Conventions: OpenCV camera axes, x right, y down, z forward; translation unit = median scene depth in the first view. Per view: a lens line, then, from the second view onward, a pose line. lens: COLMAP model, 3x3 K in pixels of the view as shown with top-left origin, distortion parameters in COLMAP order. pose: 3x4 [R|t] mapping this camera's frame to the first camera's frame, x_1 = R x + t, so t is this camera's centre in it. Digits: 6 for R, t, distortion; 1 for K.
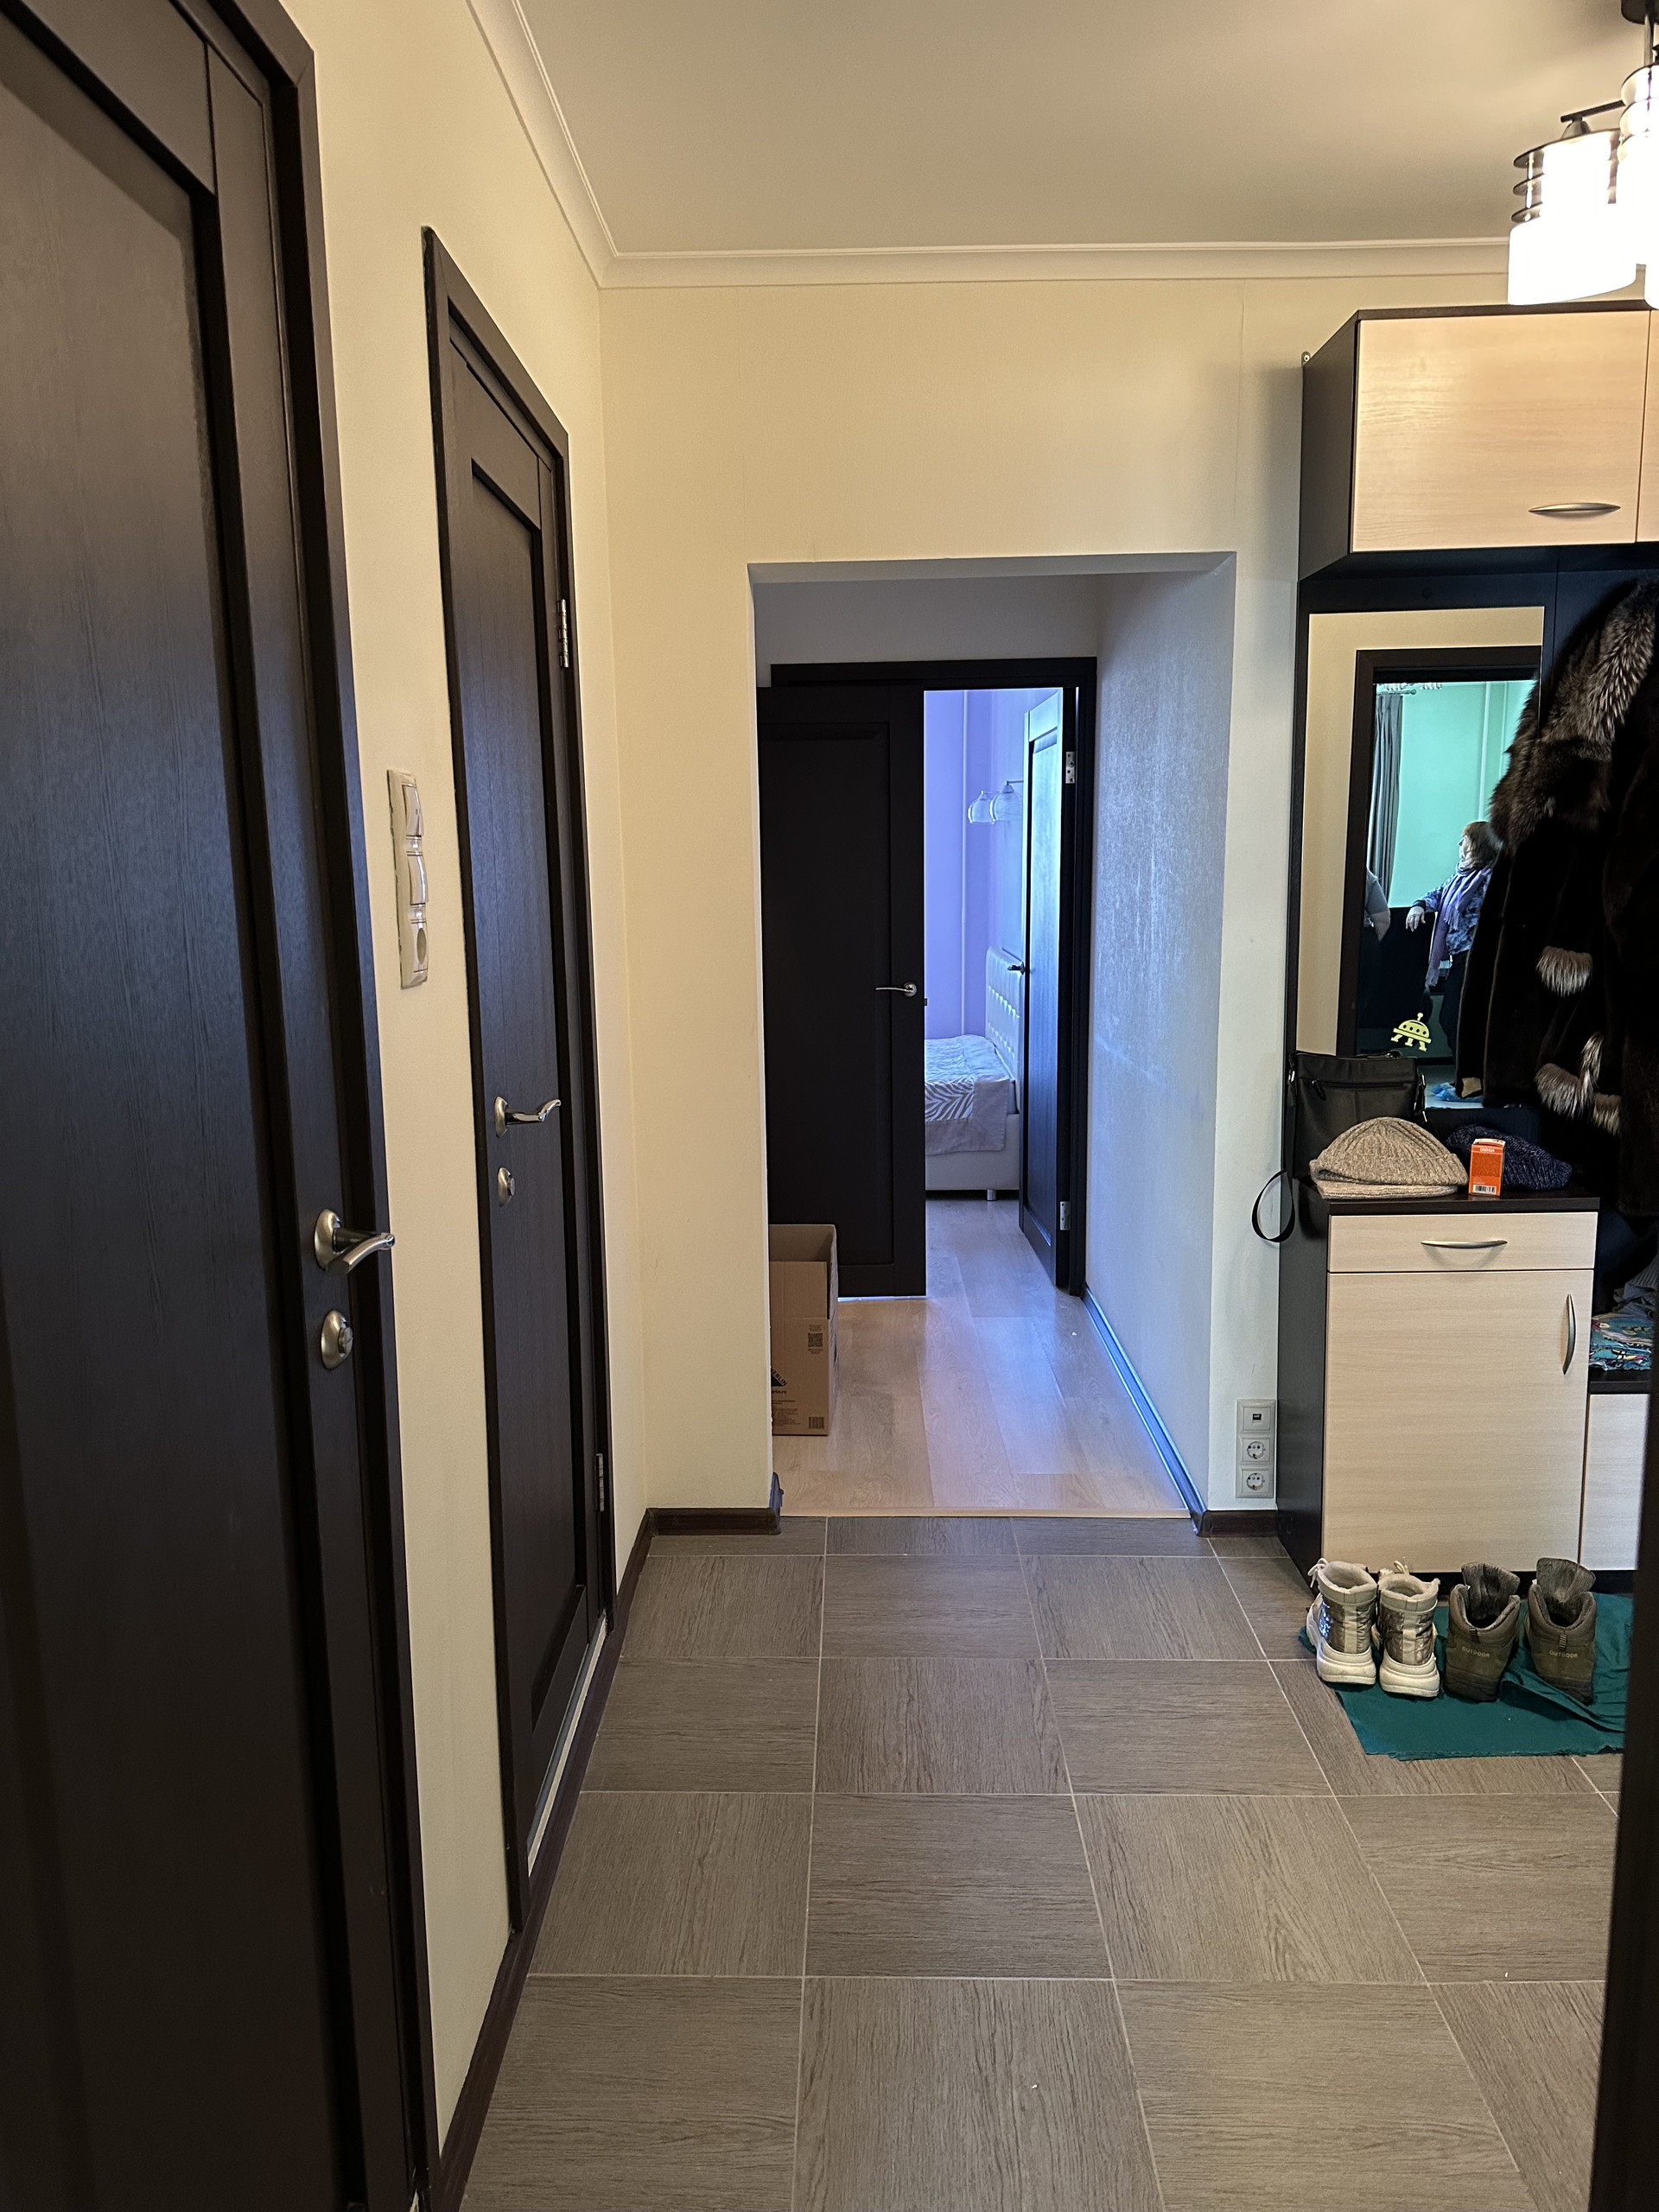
lens RADIAL K [[1545.2, 0, 799.8], [0, 1545.2, 1077.0], [0, 0, 1]] dist [0.214242, -0.413607]
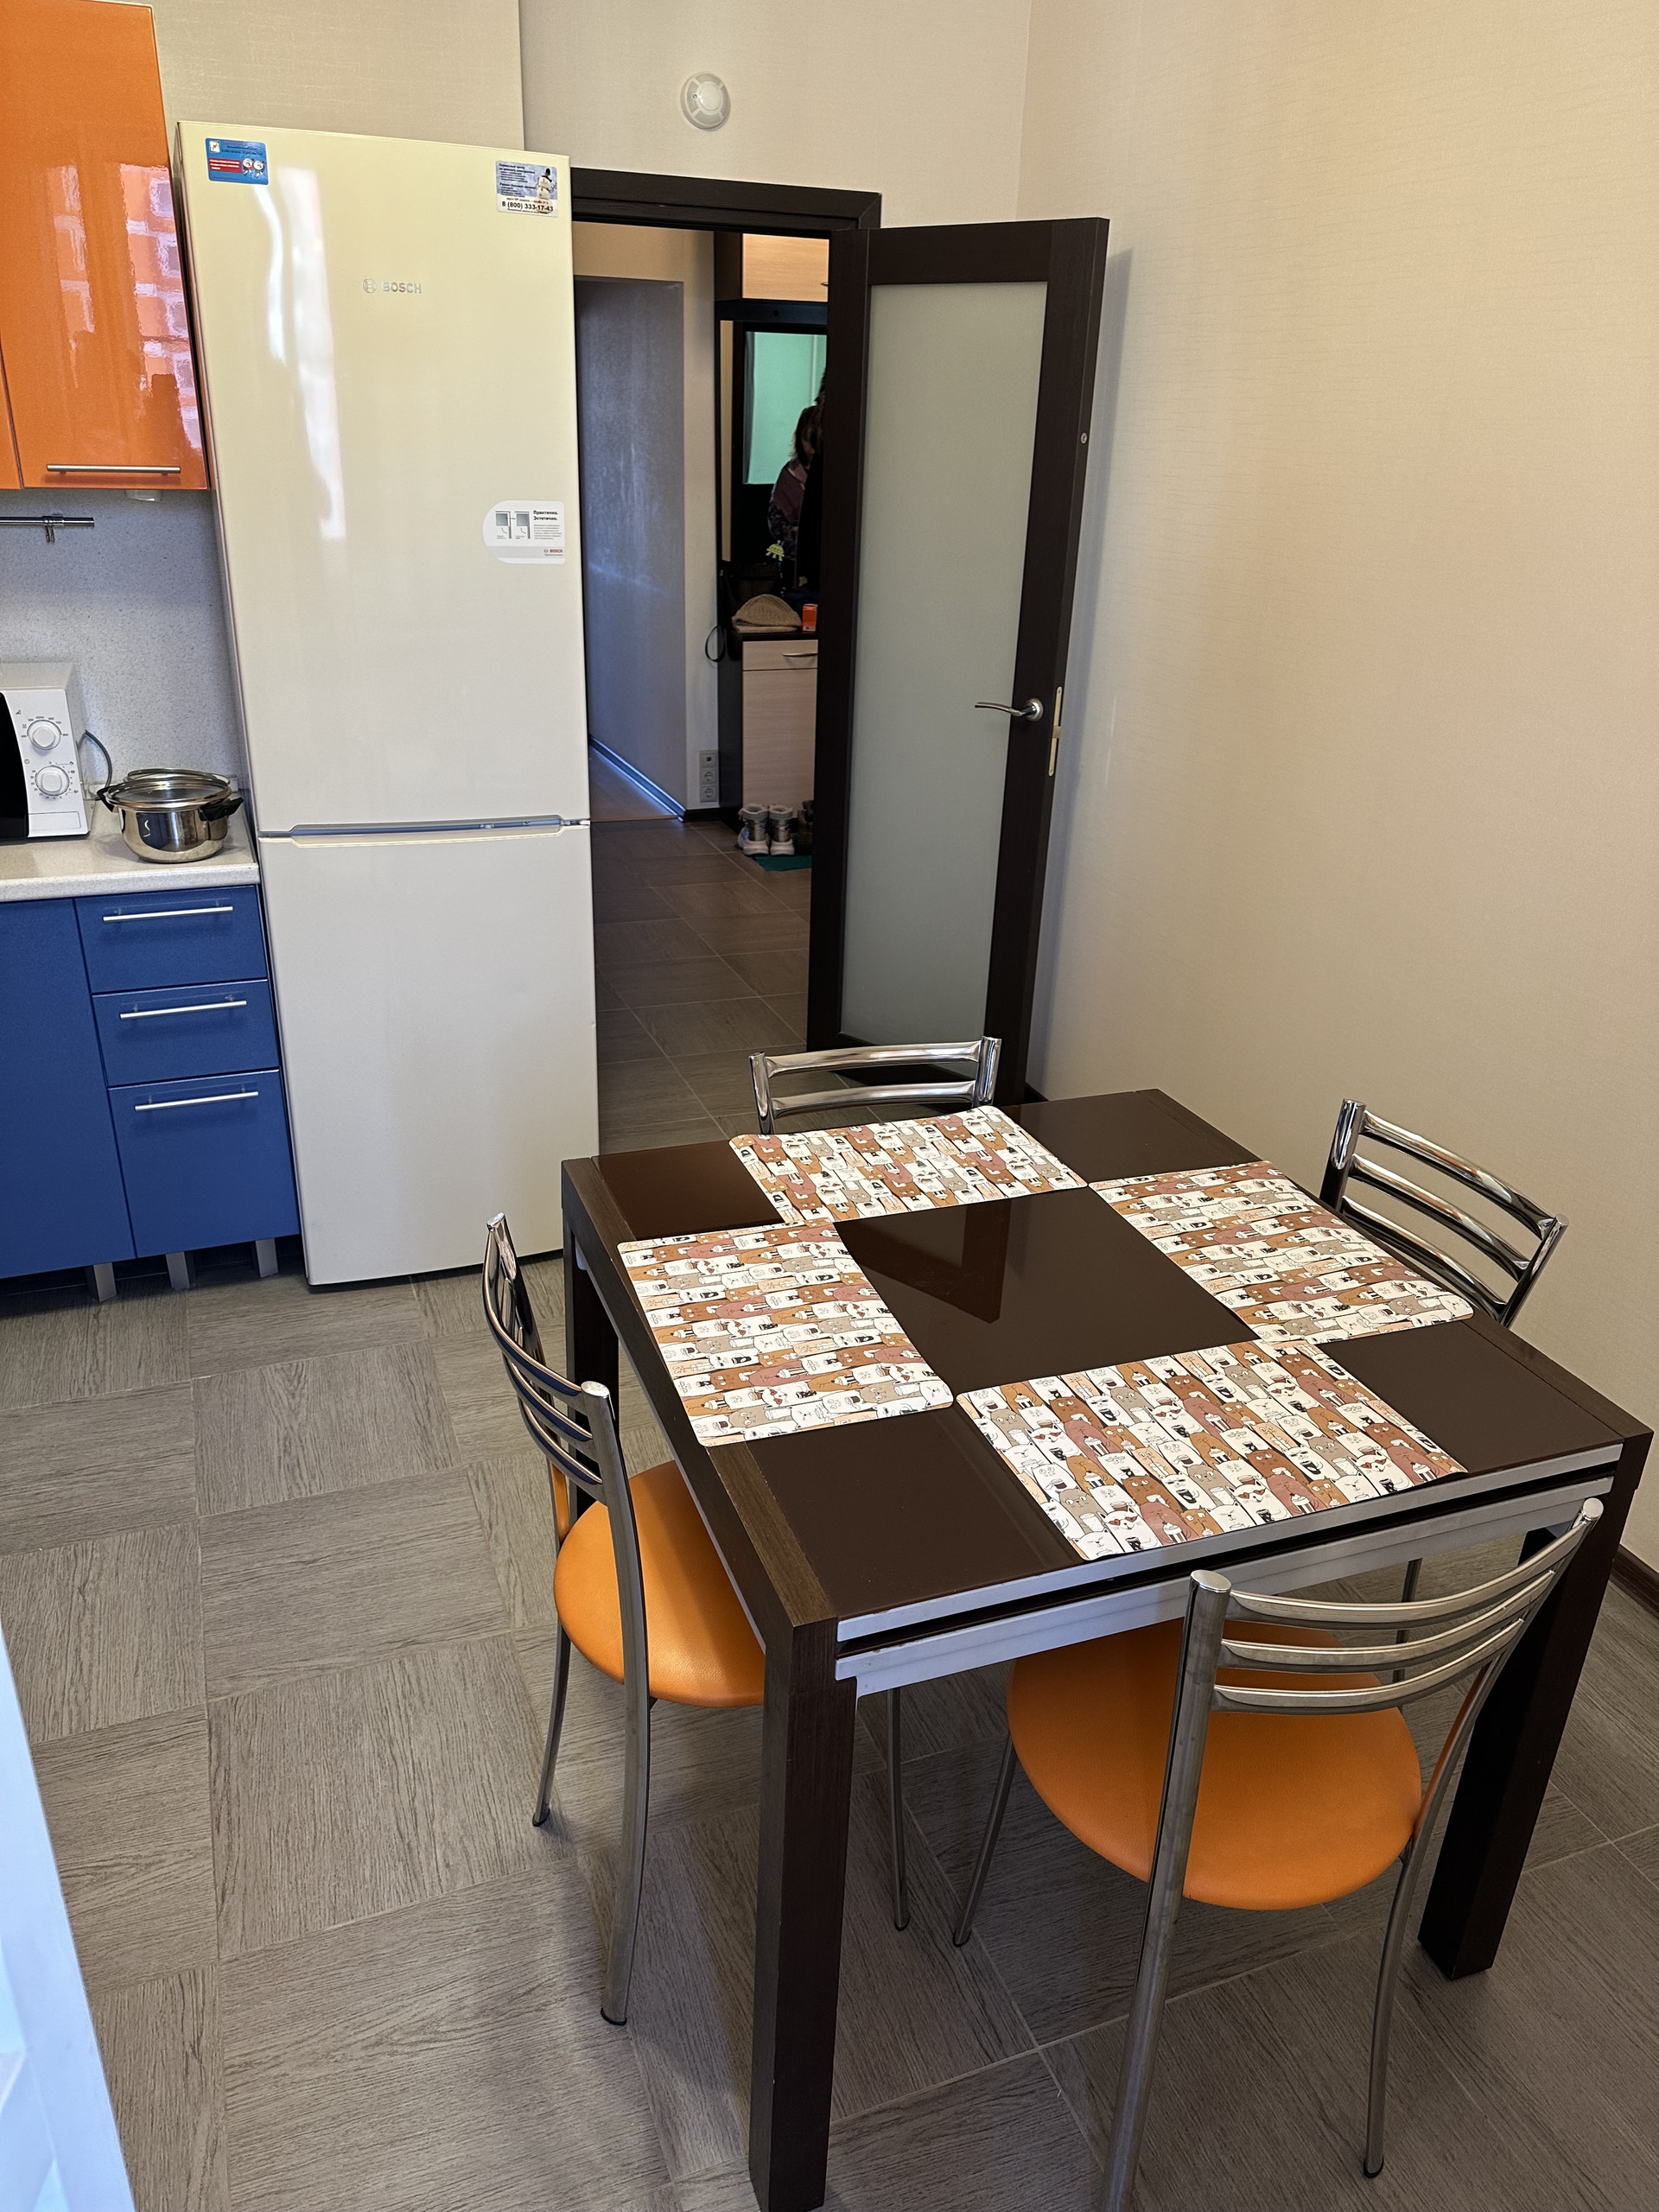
lens RADIAL K [[1545.2, 0, 799.8], [0, 1545.2, 1077.0], [0, 0, 1]] dist [0.214242, -0.413607]
pose [[0.923280, -0.120943, 0.364591, -0.391601], [0.023938, 0.965412, 0.259629, 0.099227], [-0.383381, -0.230983, 0.894241, -0.949008]]
